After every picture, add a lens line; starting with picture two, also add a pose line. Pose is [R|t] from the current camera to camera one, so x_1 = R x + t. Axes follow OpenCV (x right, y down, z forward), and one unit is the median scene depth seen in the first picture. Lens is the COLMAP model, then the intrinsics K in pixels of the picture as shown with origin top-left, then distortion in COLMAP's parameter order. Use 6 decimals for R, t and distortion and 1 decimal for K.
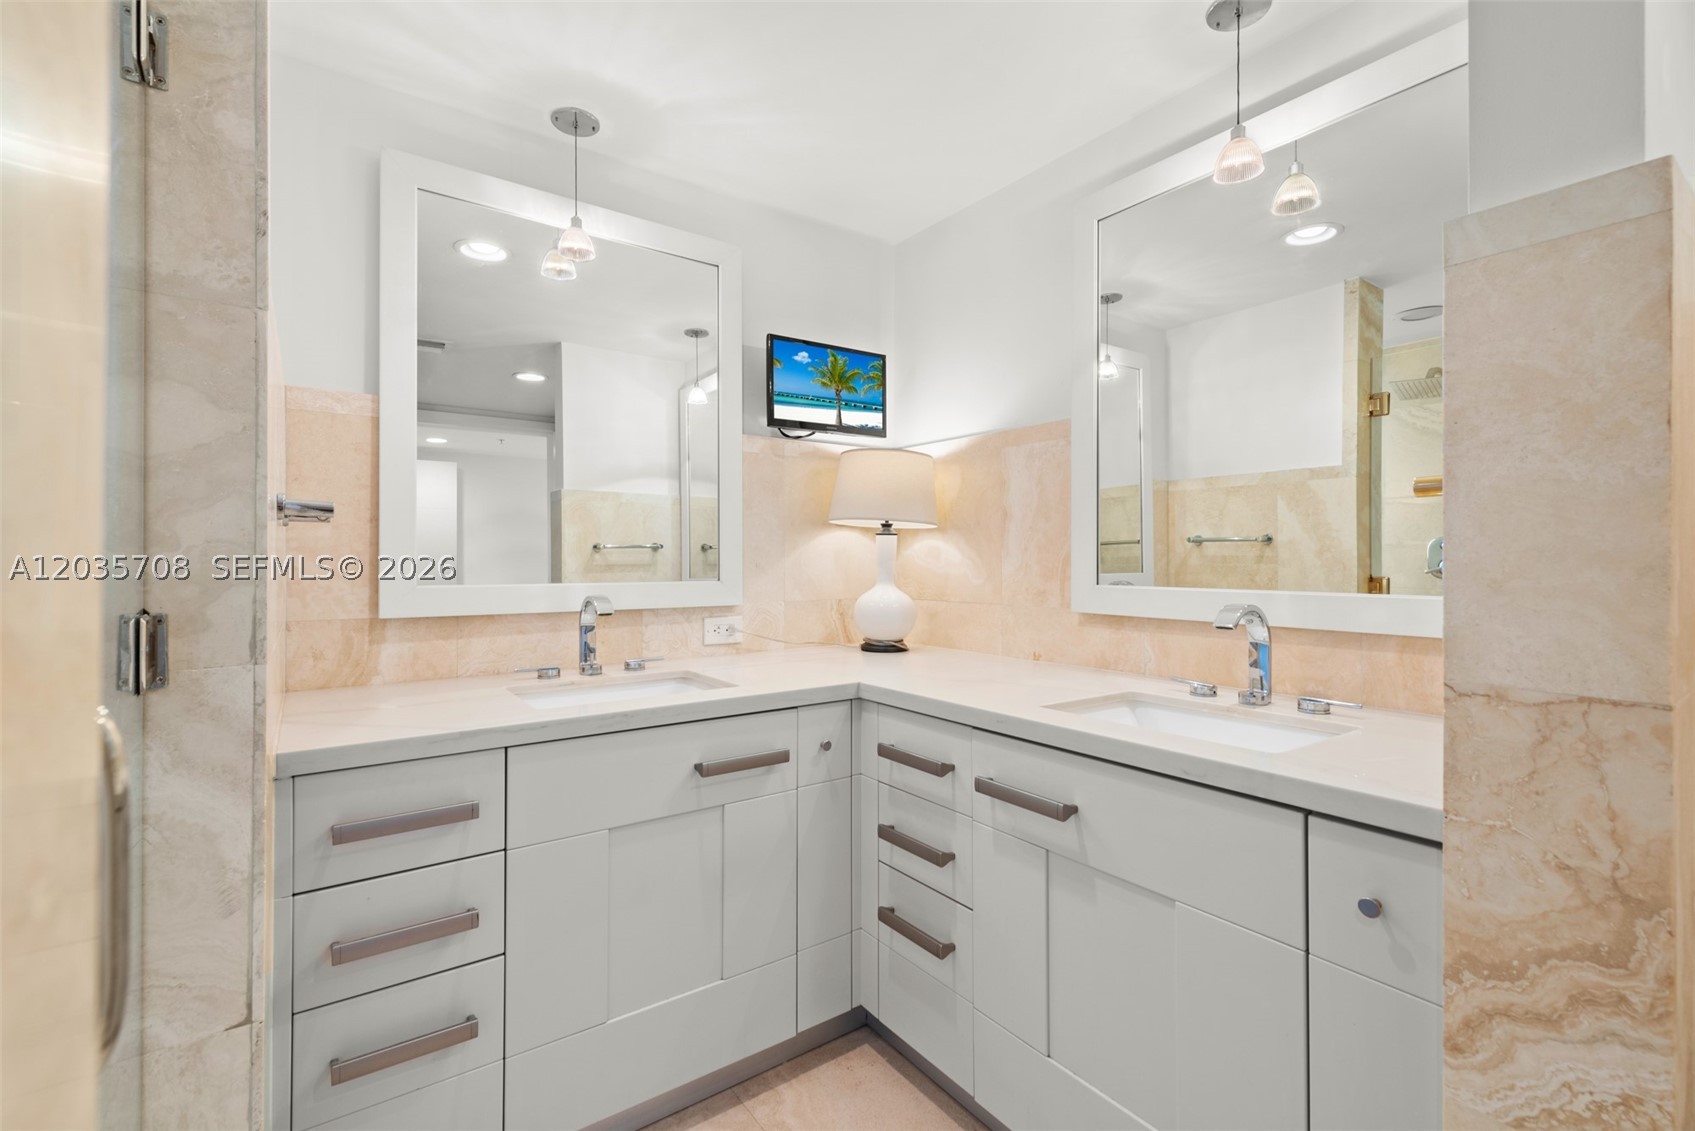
lens RADIAL K [[751.4, 0, 847.3], [0, 751.4, 552.9], [0, 0, 1]] dist [0.000133, -0.000344]
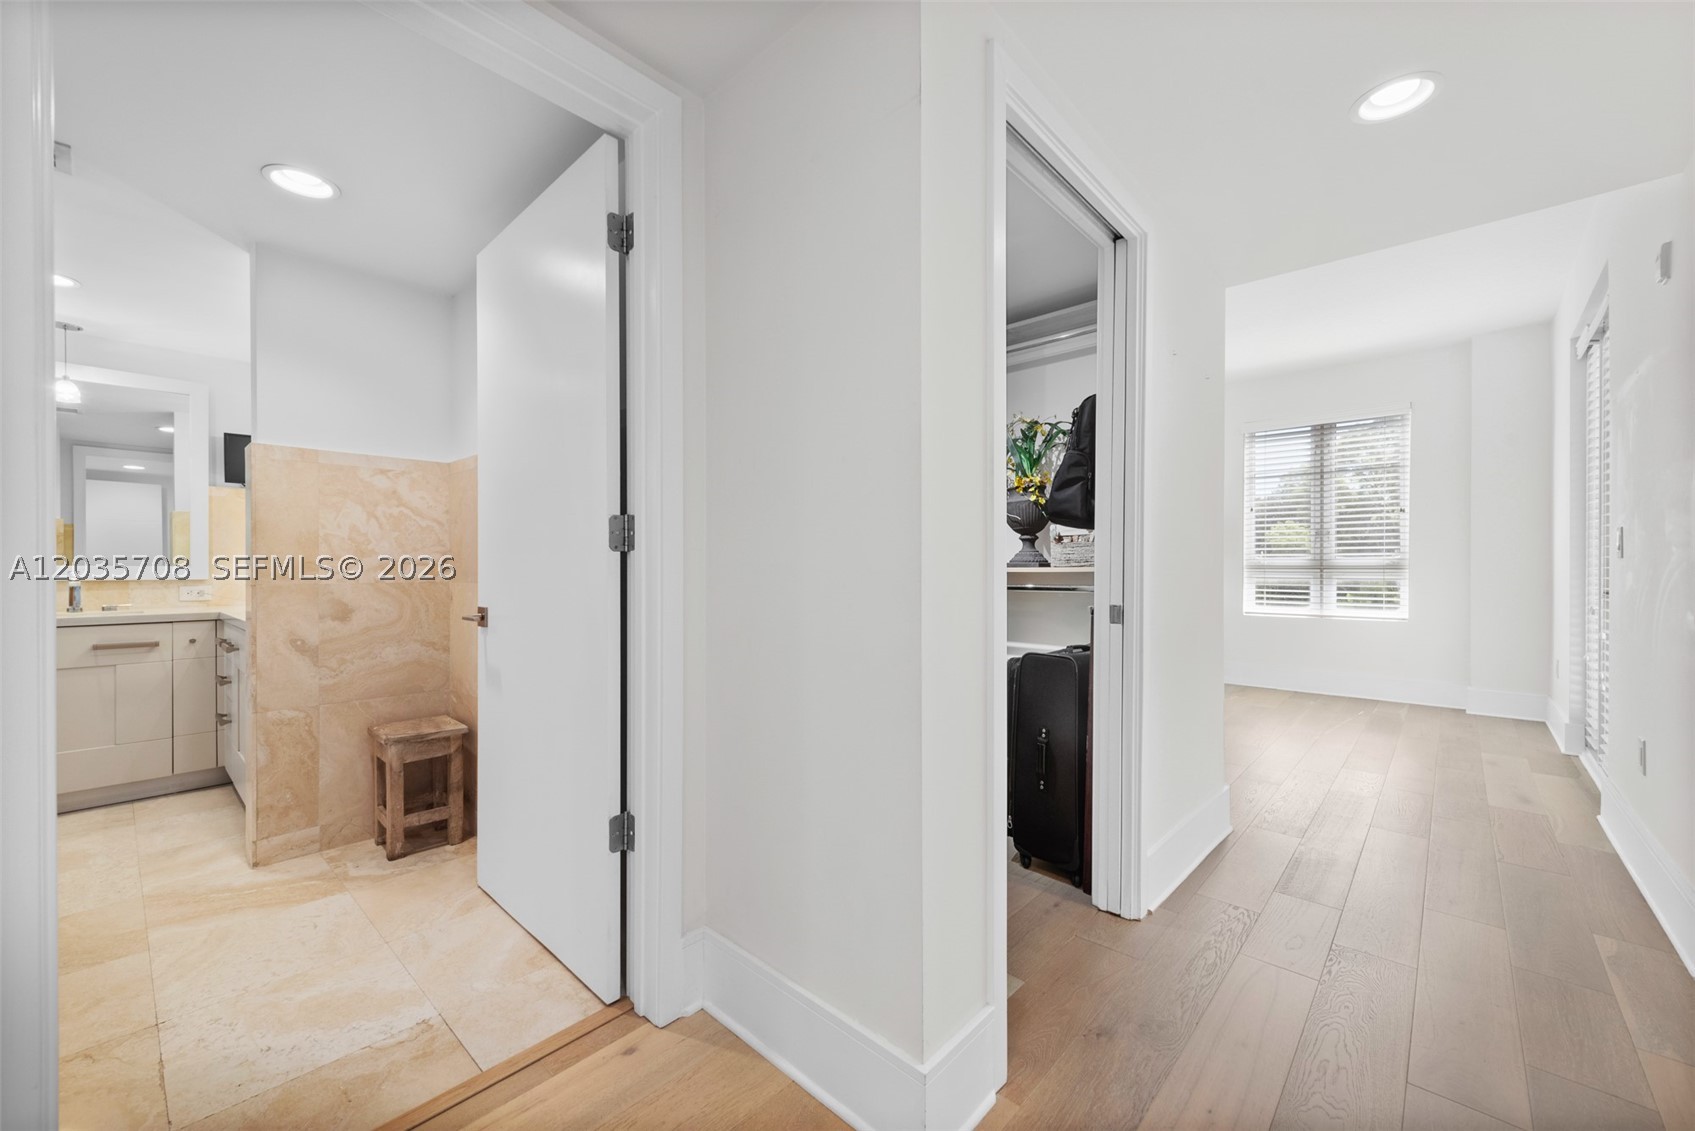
lens RADIAL K [[663.8, 0, 848.9], [0, 663.8, 572.7], [0, 0, 1]] dist [0.005697, -0.000548]
pose [[0.979319, -0.001865, 0.202312, 1.442934], [-0.001577, 0.999857, 0.016847, 0.030038], [-0.202315, -0.016818, 0.979176, -1.248563]]
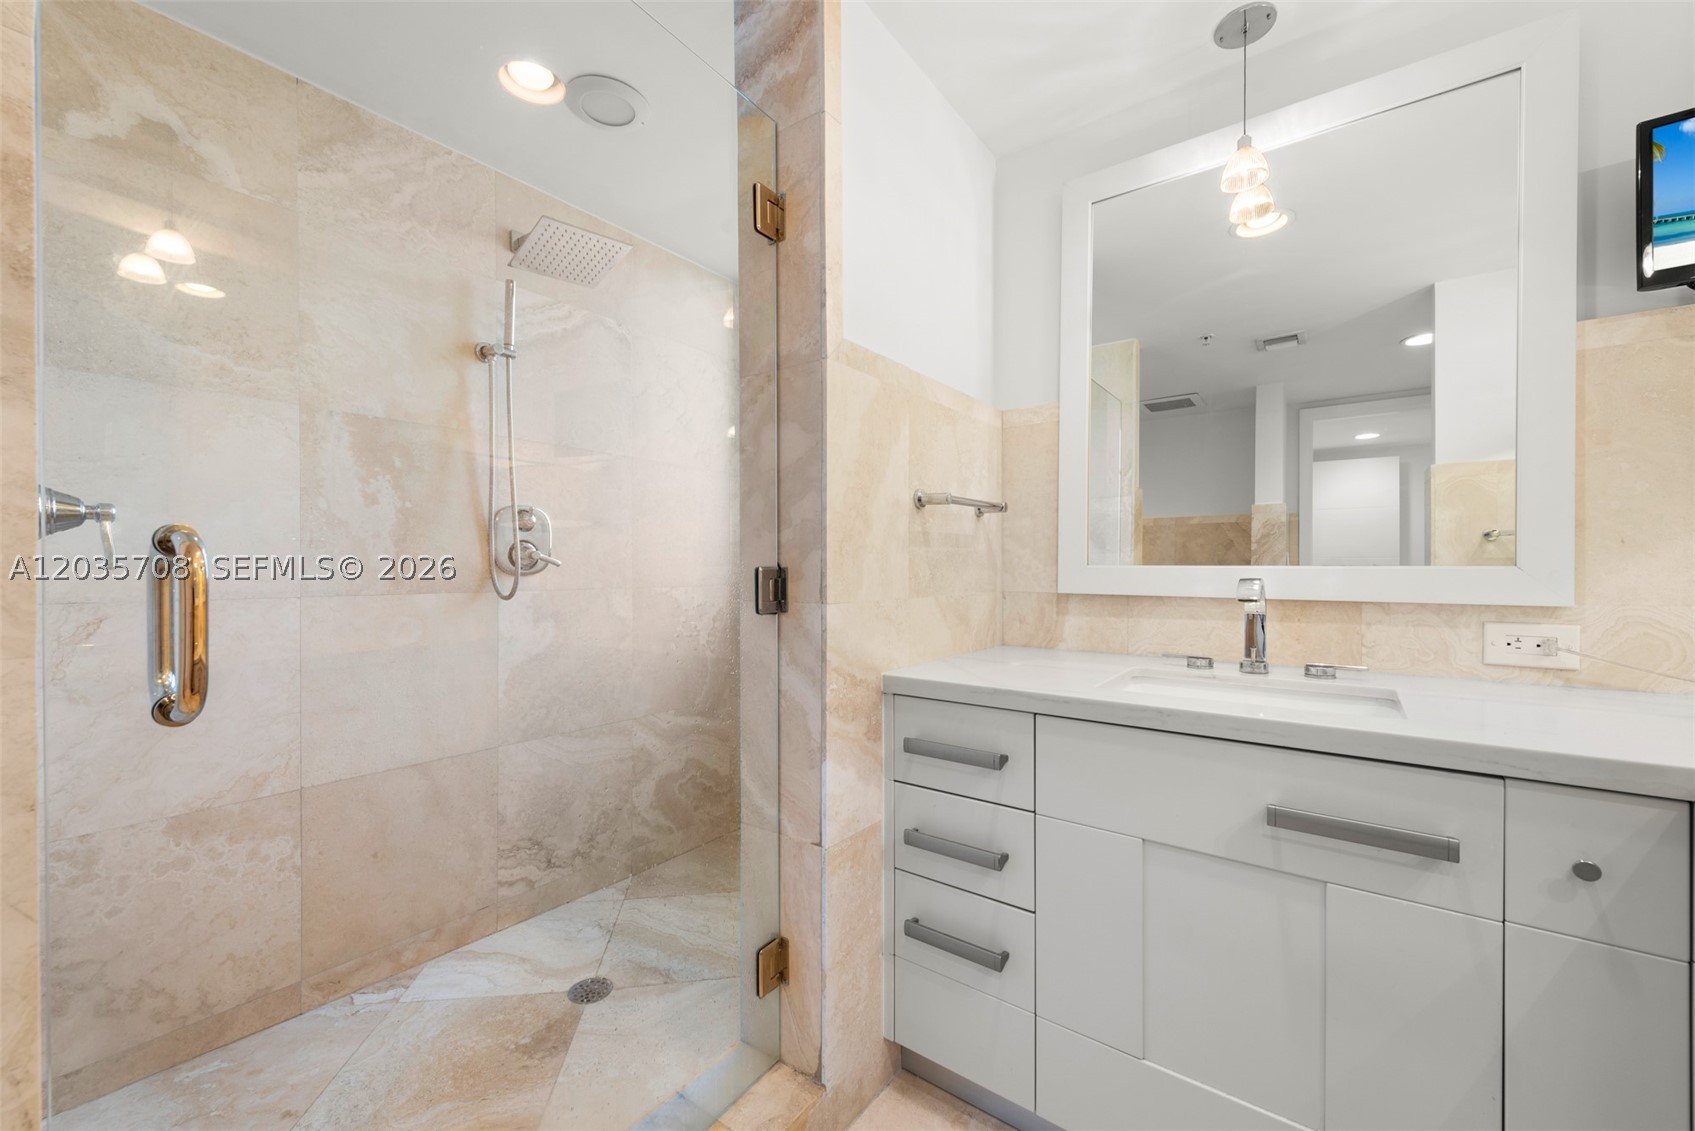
lens RADIAL K [[663.8, 0, 848.9], [0, 663.8, 572.7], [0, 0, 1]] dist [0.005697, -0.000548]
pose [[0.294643, 0.007309, -0.955579, 0.268291], [0.006706, 0.999930, 0.009716, 0.044160], [0.955584, -0.009271, 0.294574, 0.389535]]
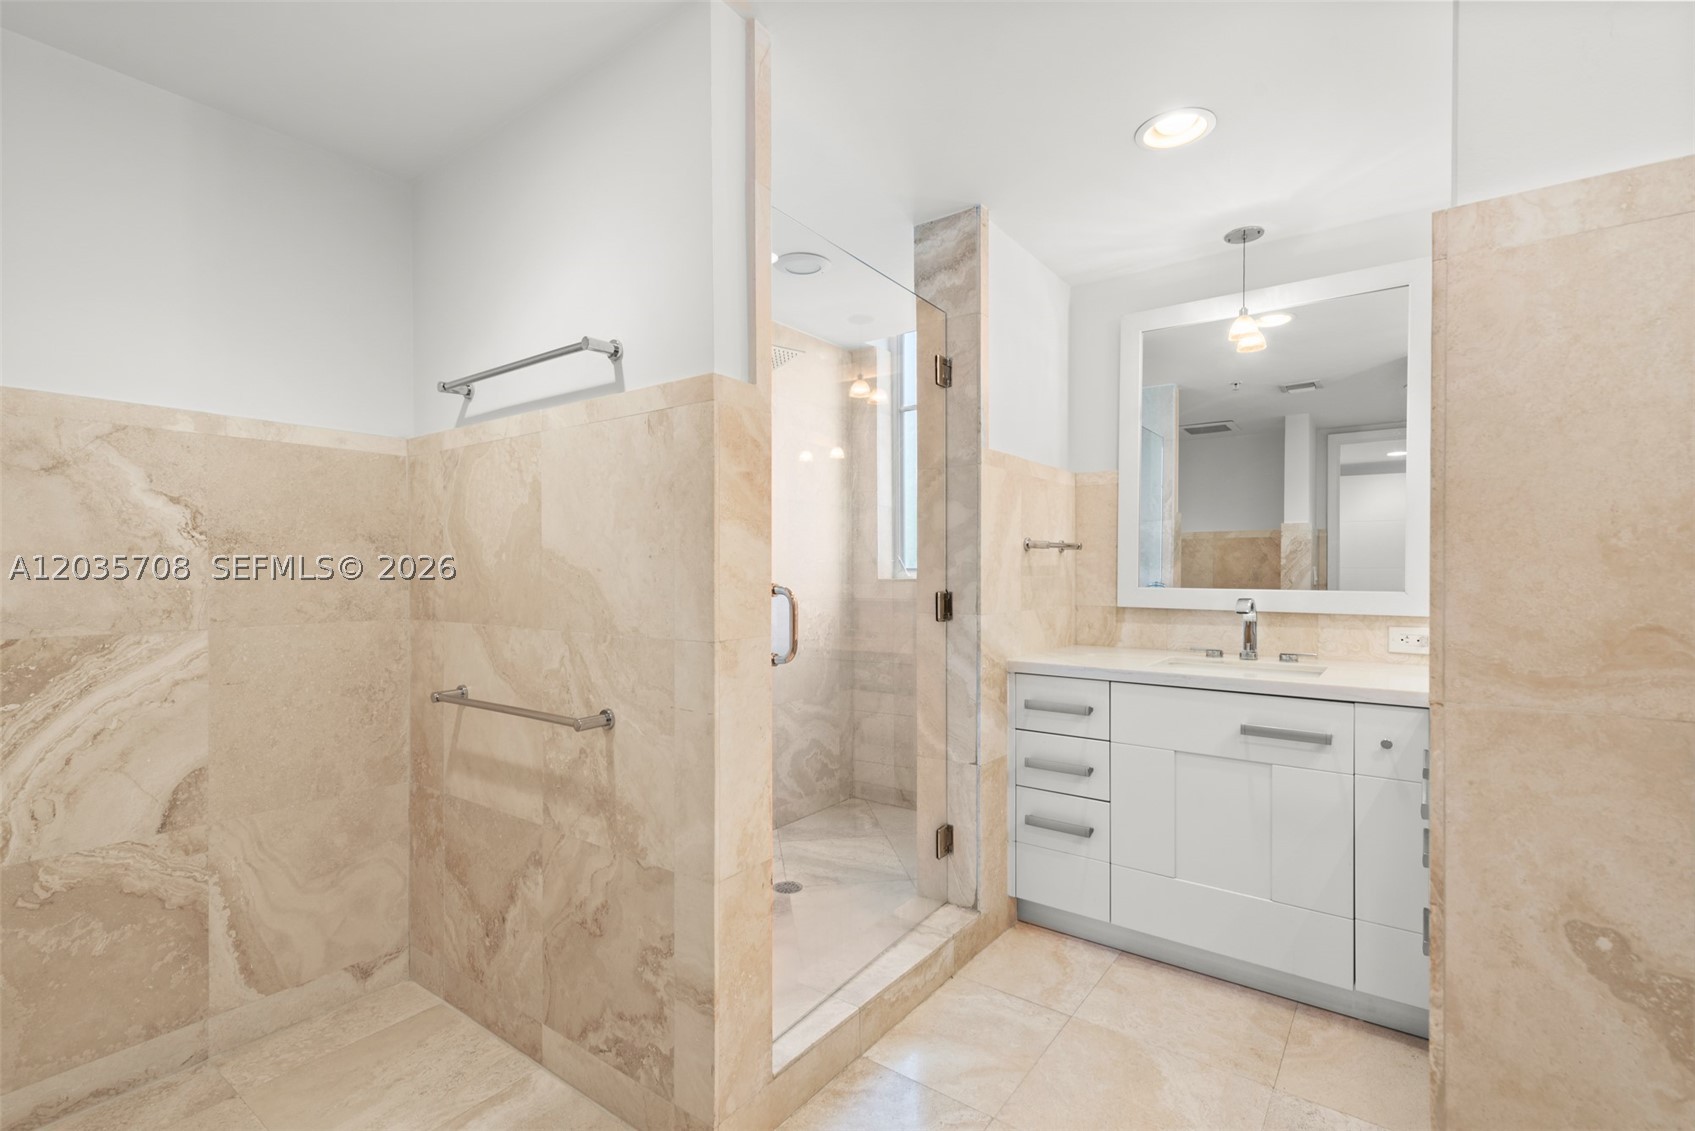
lens RADIAL K [[773.6, 0, 846.6], [0, 773.6, 576.9], [0, 0, 1]] dist [0.010081, -0.000191]
pose [[0.296414, 0.008322, -0.955023, 0.825728], [0.006740, 0.999919, 0.010805, 0.000074], [0.955036, -0.009640, 0.296334, -0.068246]]
